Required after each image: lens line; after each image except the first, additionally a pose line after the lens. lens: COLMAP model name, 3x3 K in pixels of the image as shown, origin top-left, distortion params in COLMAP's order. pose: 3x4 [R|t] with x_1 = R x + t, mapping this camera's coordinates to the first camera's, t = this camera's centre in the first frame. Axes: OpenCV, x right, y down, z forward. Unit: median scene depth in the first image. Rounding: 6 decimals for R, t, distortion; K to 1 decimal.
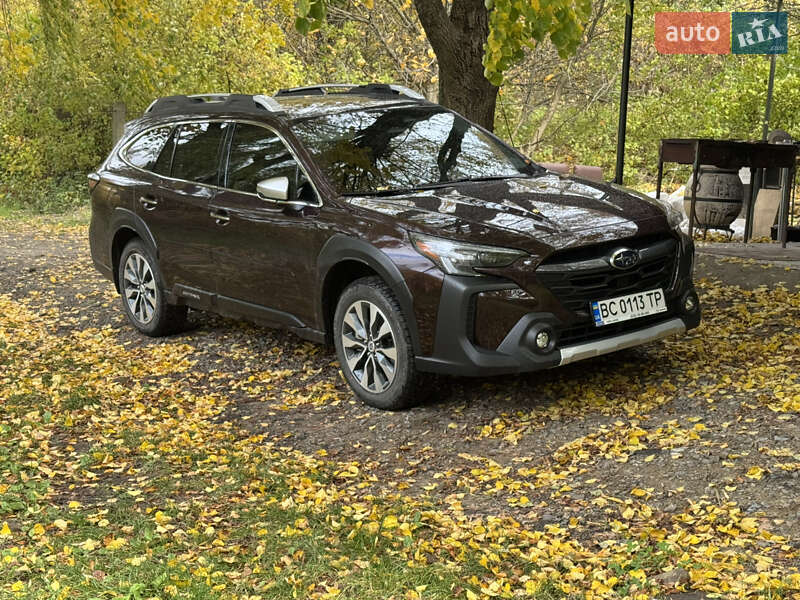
lens RADIAL K [[1459.8, 0, 434.2], [0, 1459.8, 315.9], [0, 0, 1]] dist [0.175124, -0.202828]
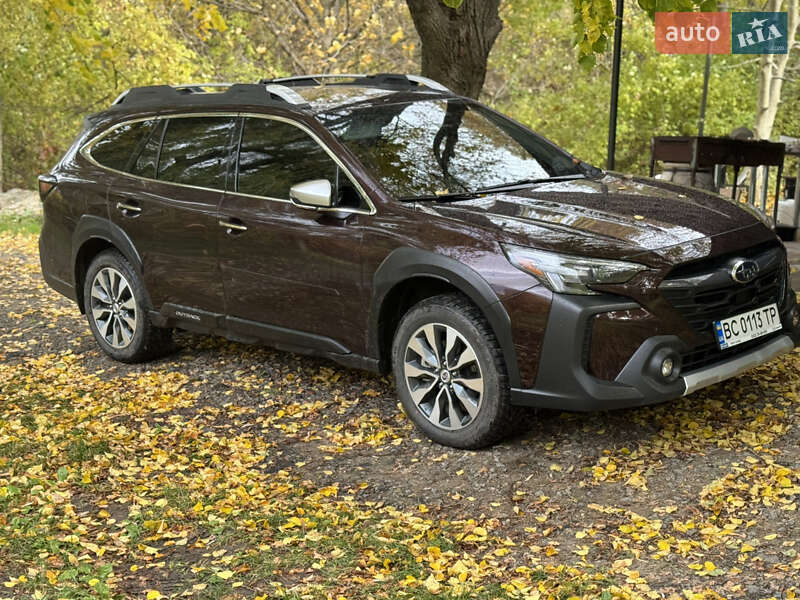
lens RADIAL K [[1398.3, 0, 449.4], [0, 1398.3, 301.9], [0, 0, 1]] dist [0.171427, -0.201966]
pose [[0.986801, -0.018638, 0.160858, -0.175598], [0.019097, 0.999817, -0.001312, -0.022104], [-0.160805, 0.004367, 0.986977, 0.188092]]
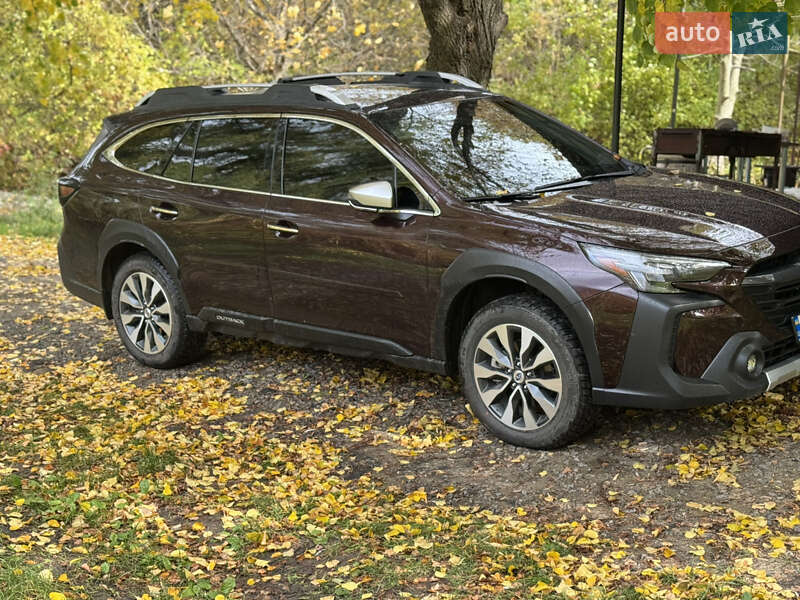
lens RADIAL K [[1392.9, 0, 437.4], [0, 1392.9, 311.3], [0, 0, 1]] dist [0.212683, -0.521832]
pose [[0.972995, -0.042825, 0.226820, -0.278437], [0.040108, 0.999058, 0.016579, -0.033582], [-0.227316, -0.007034, 0.973796, 0.217121]]
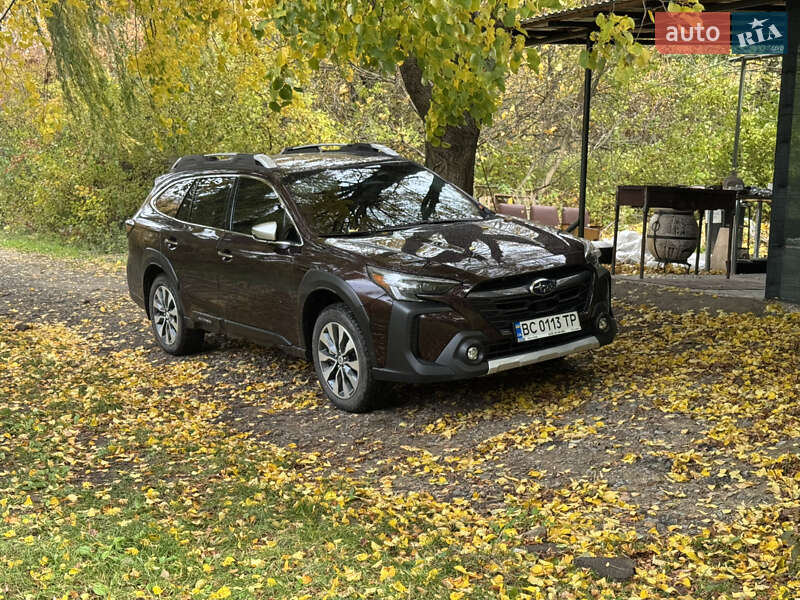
lens RADIAL K [[1392.9, 0, 437.4], [0, 1392.9, 311.3], [0, 0, 1]] dist [0.212683, -0.521832]
pose [[0.998753, -0.004366, -0.049731, 0.096847], [0.003027, 0.999632, -0.026960, 0.011917], [0.049830, 0.026775, 0.998399, -0.157463]]
